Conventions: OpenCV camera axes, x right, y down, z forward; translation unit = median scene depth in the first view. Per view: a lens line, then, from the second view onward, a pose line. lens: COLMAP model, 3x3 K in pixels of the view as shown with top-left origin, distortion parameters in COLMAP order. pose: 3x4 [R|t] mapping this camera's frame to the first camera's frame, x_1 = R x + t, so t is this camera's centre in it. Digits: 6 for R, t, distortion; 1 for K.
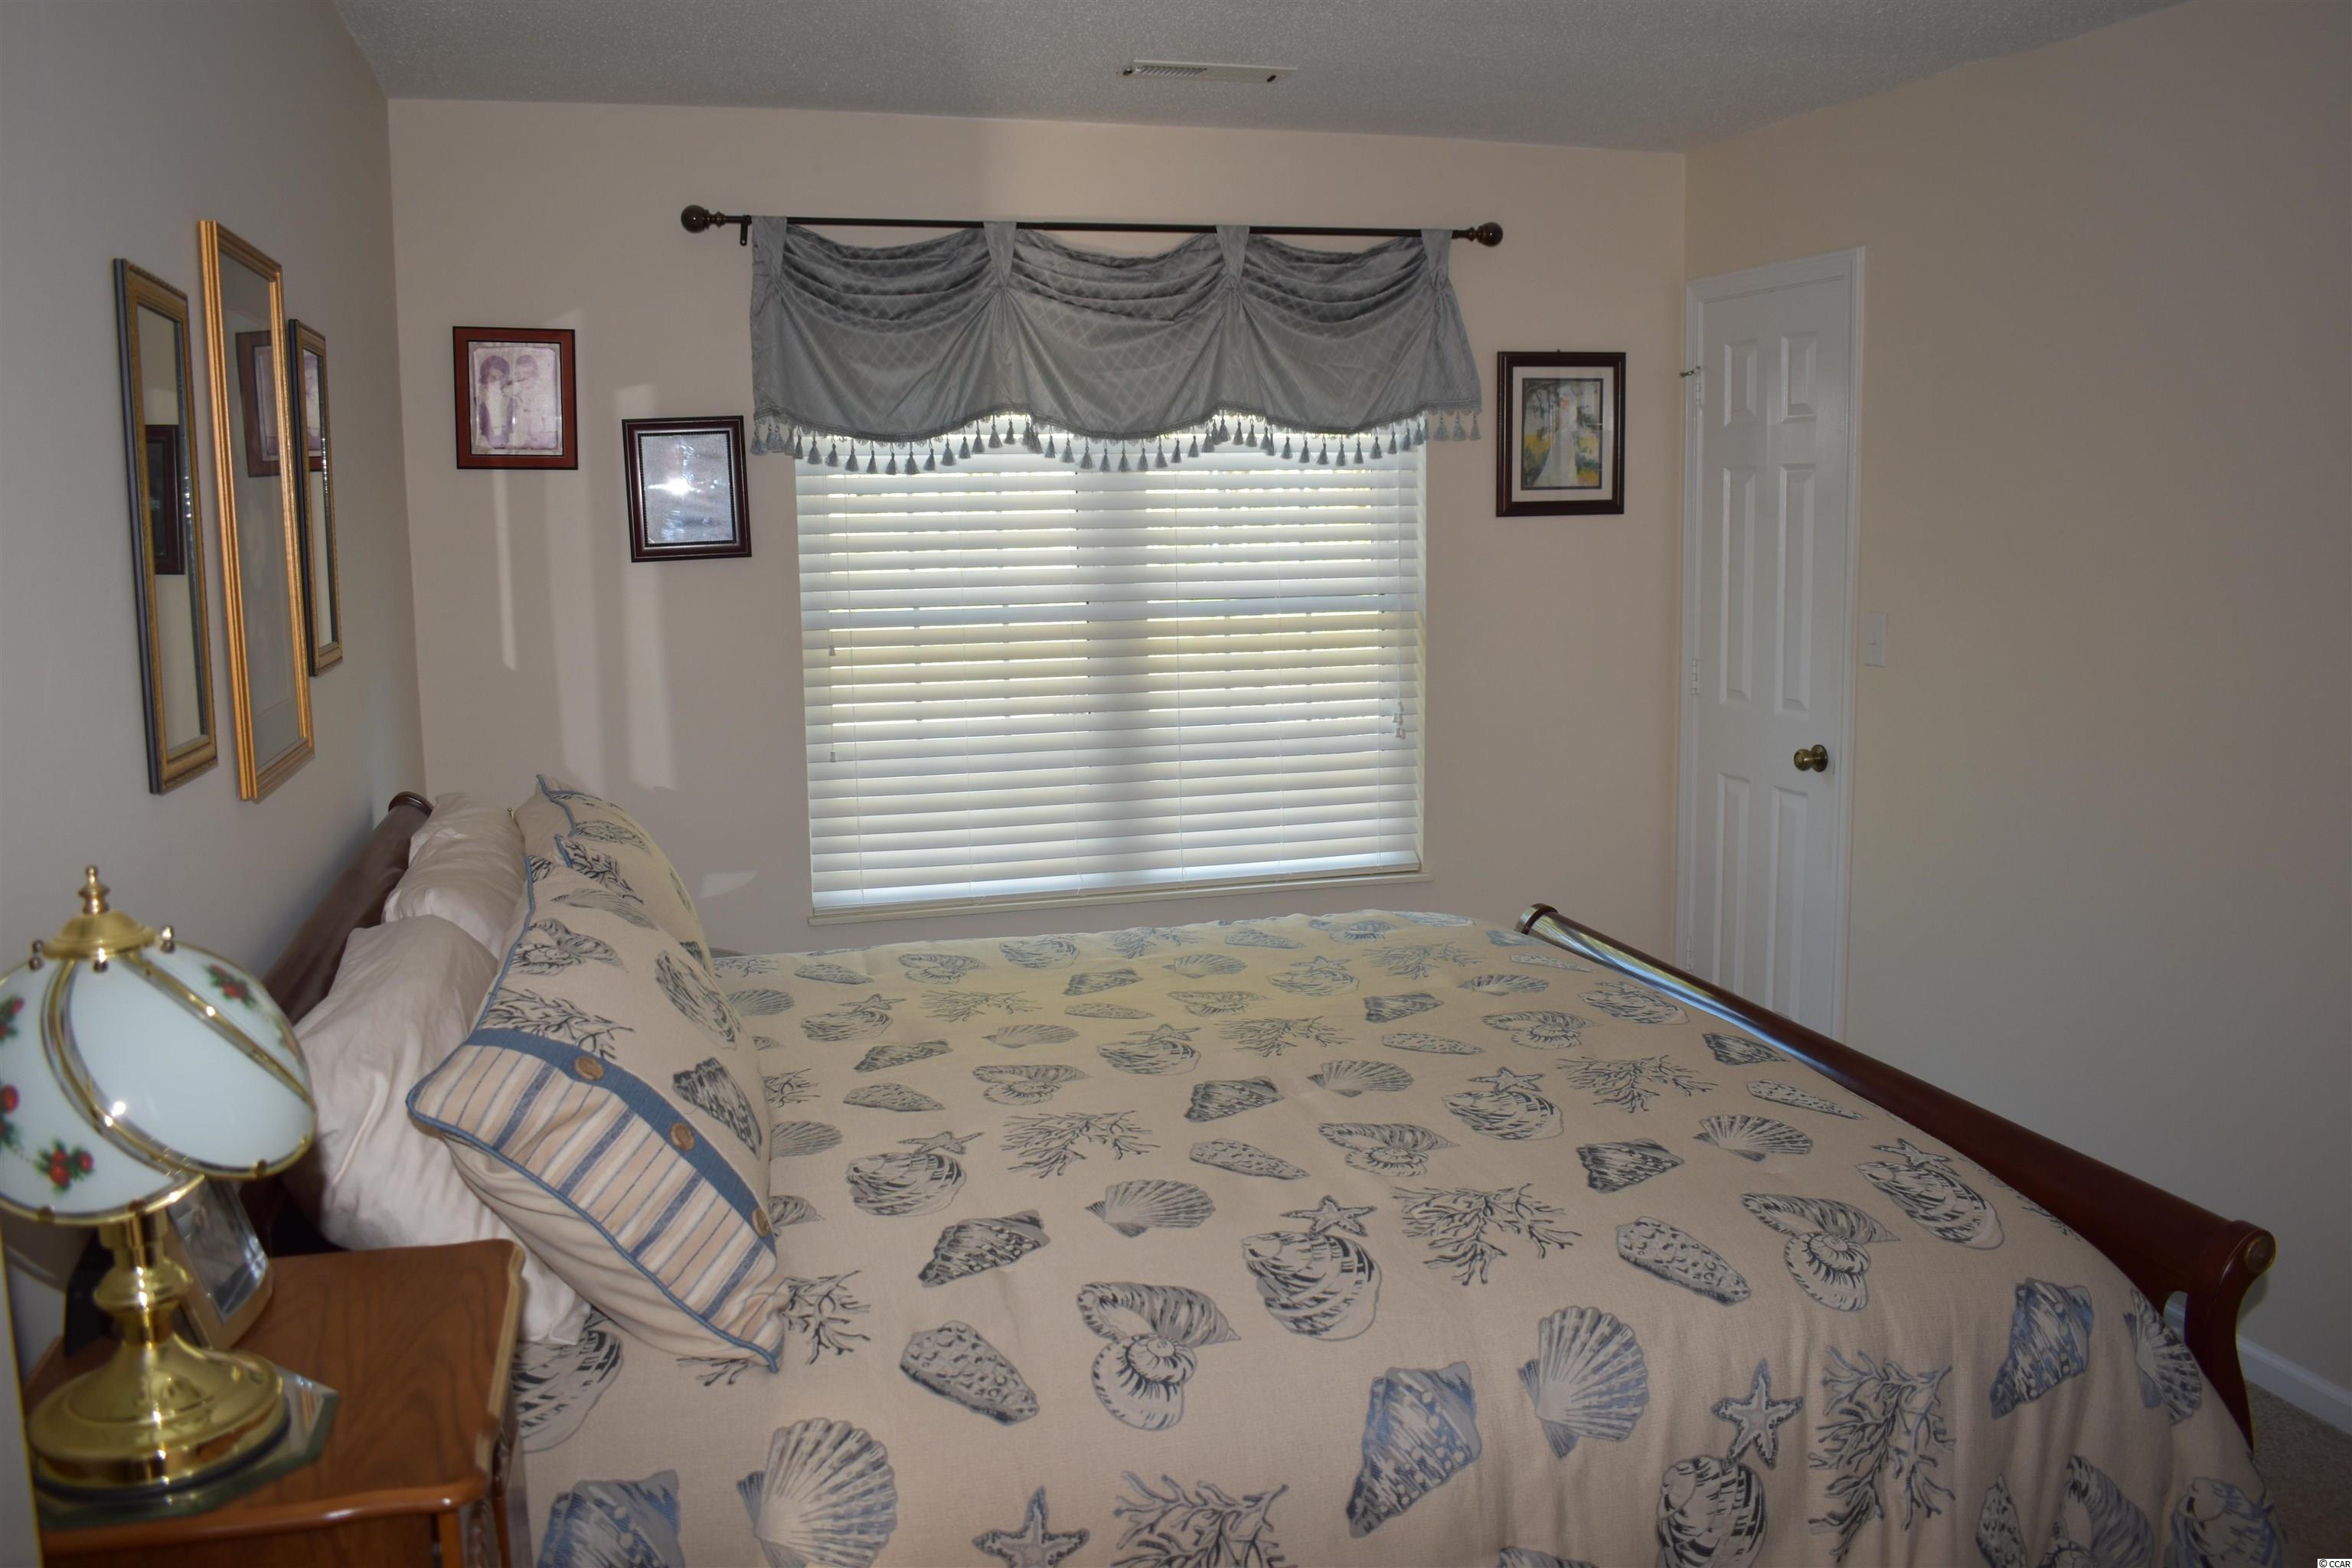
lens RADIAL K [[1879.5, 0, 1173.1], [0, 1879.5, 771.7], [0, 0, 1]] dist [-0.095527, 0.014267]
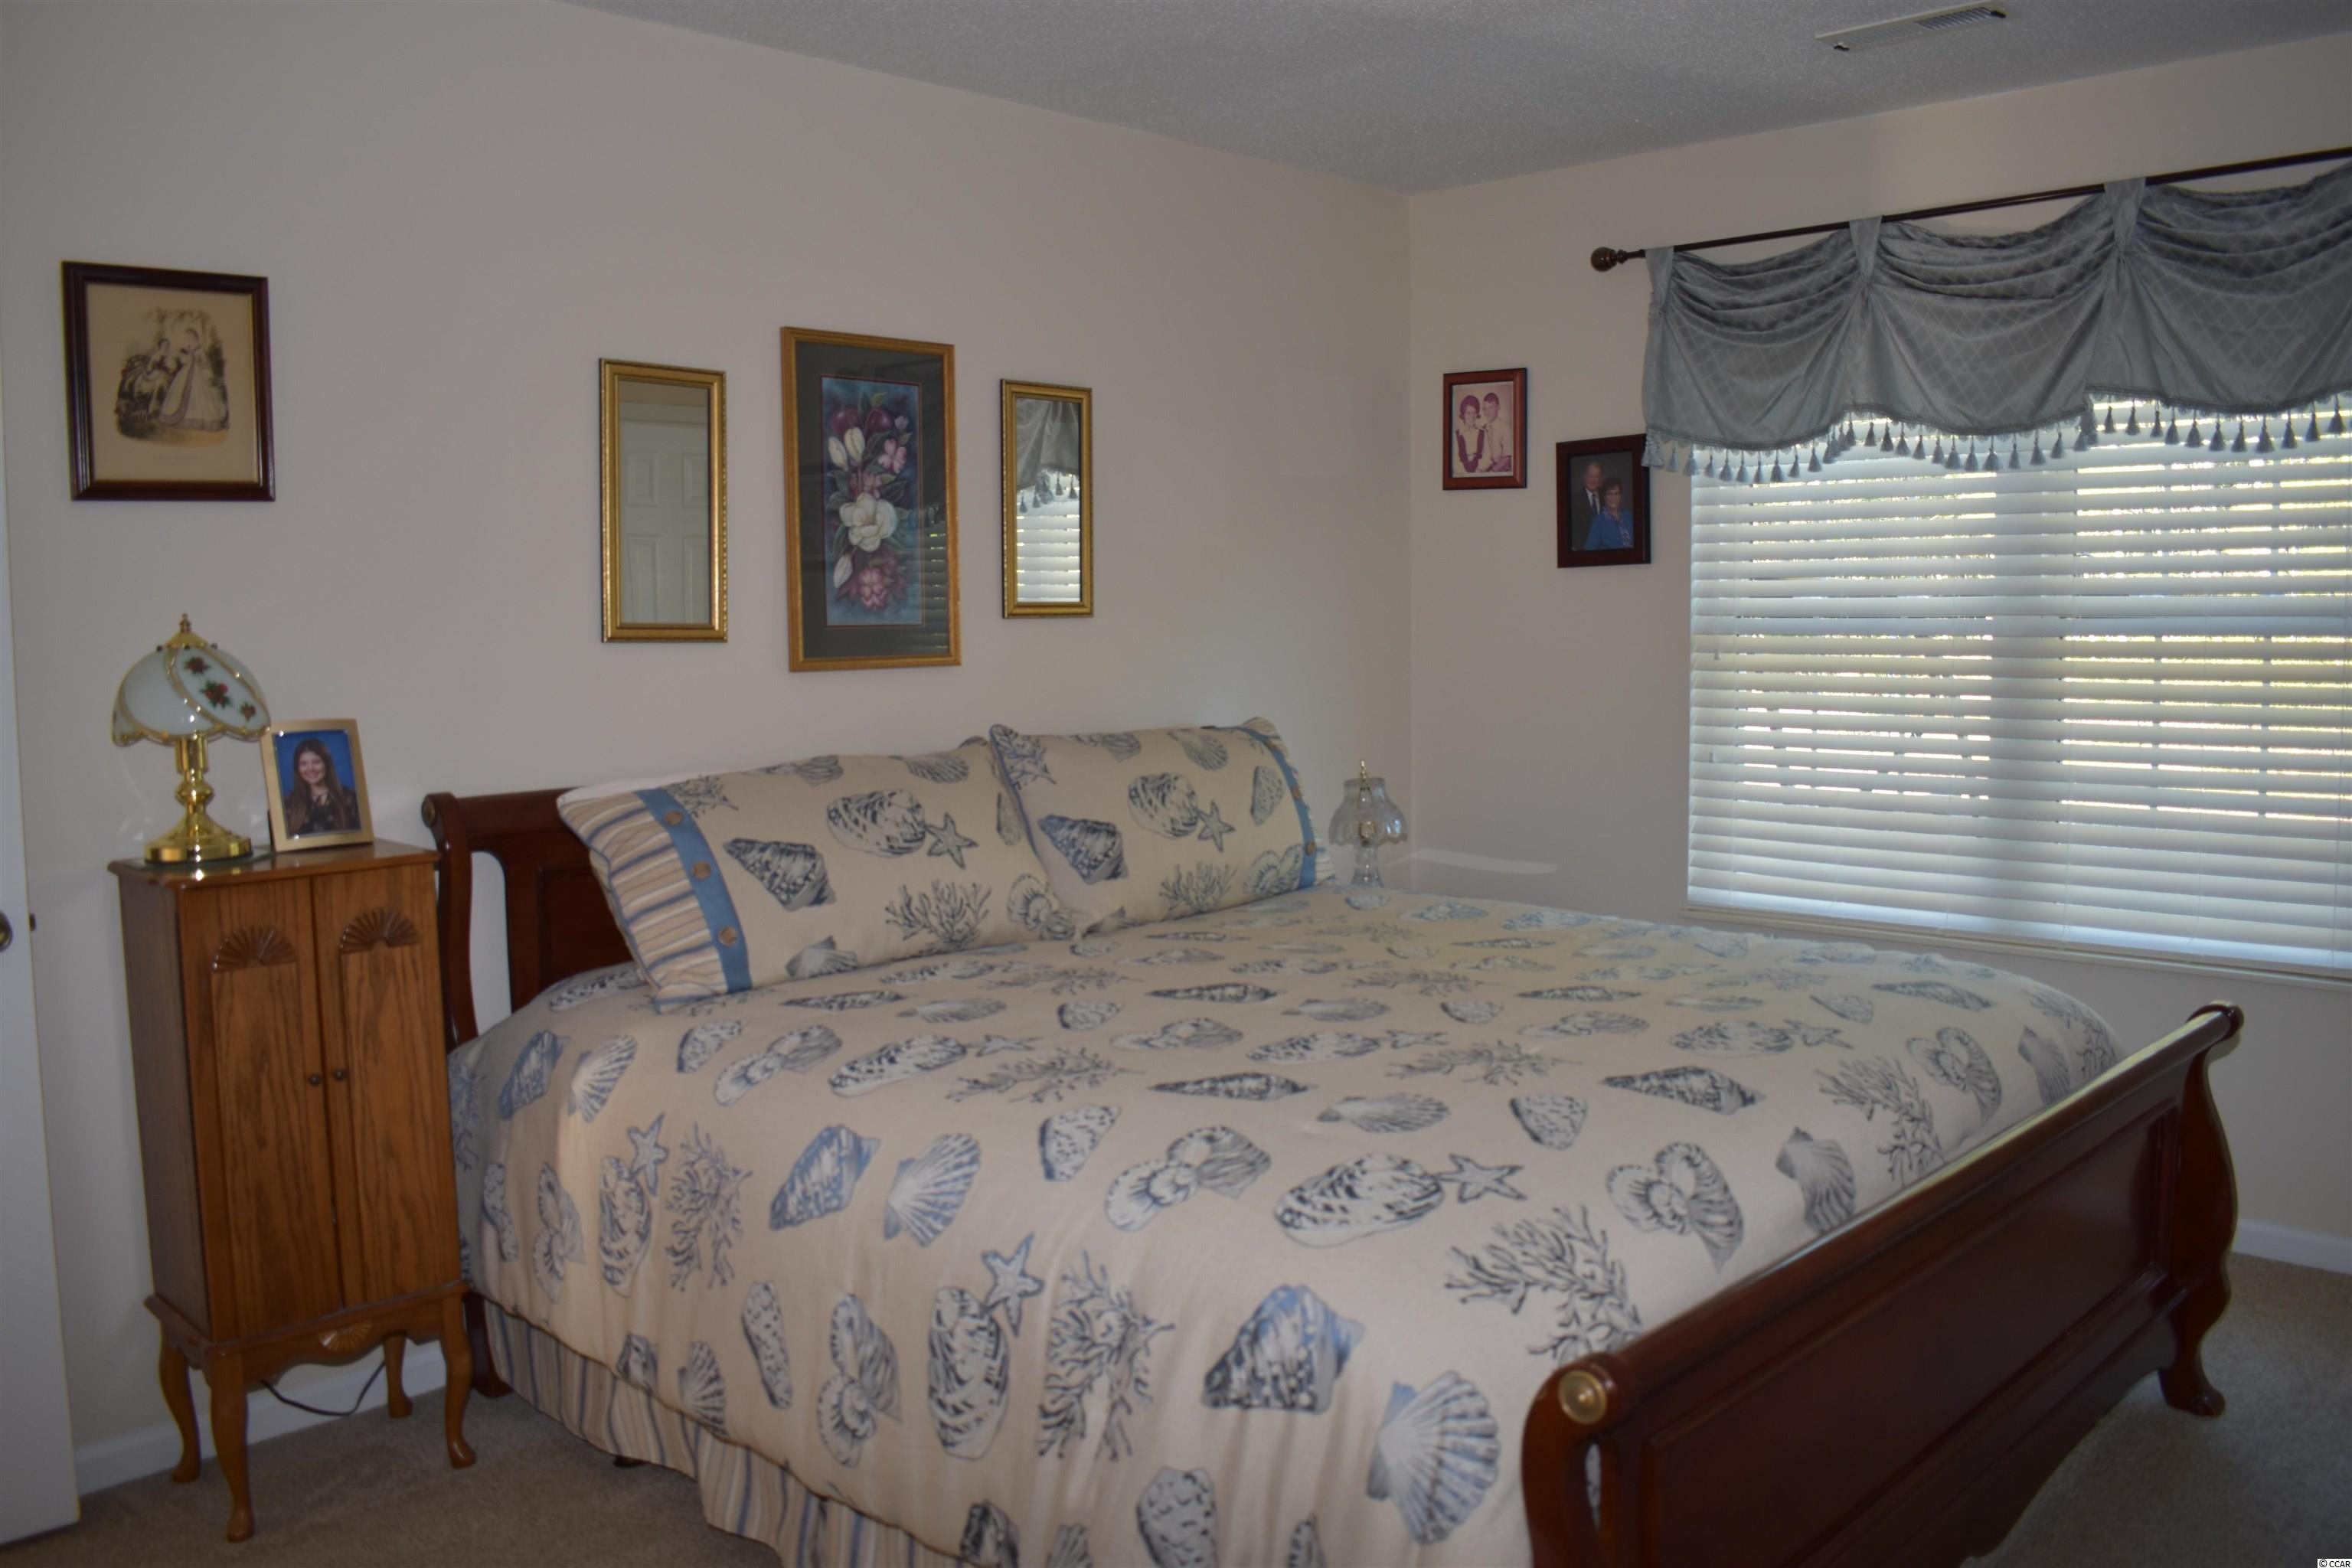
lens RADIAL K [[1879.5, 0, 1173.1], [0, 1879.5, 771.7], [0, 0, 1]] dist [-0.095527, 0.014267]
pose [[0.495371, 0.082185, -0.864785, 0.574320], [-0.121075, 0.992330, 0.024951, 0.010192], [0.860202, 0.092343, 0.501522, 0.233708]]
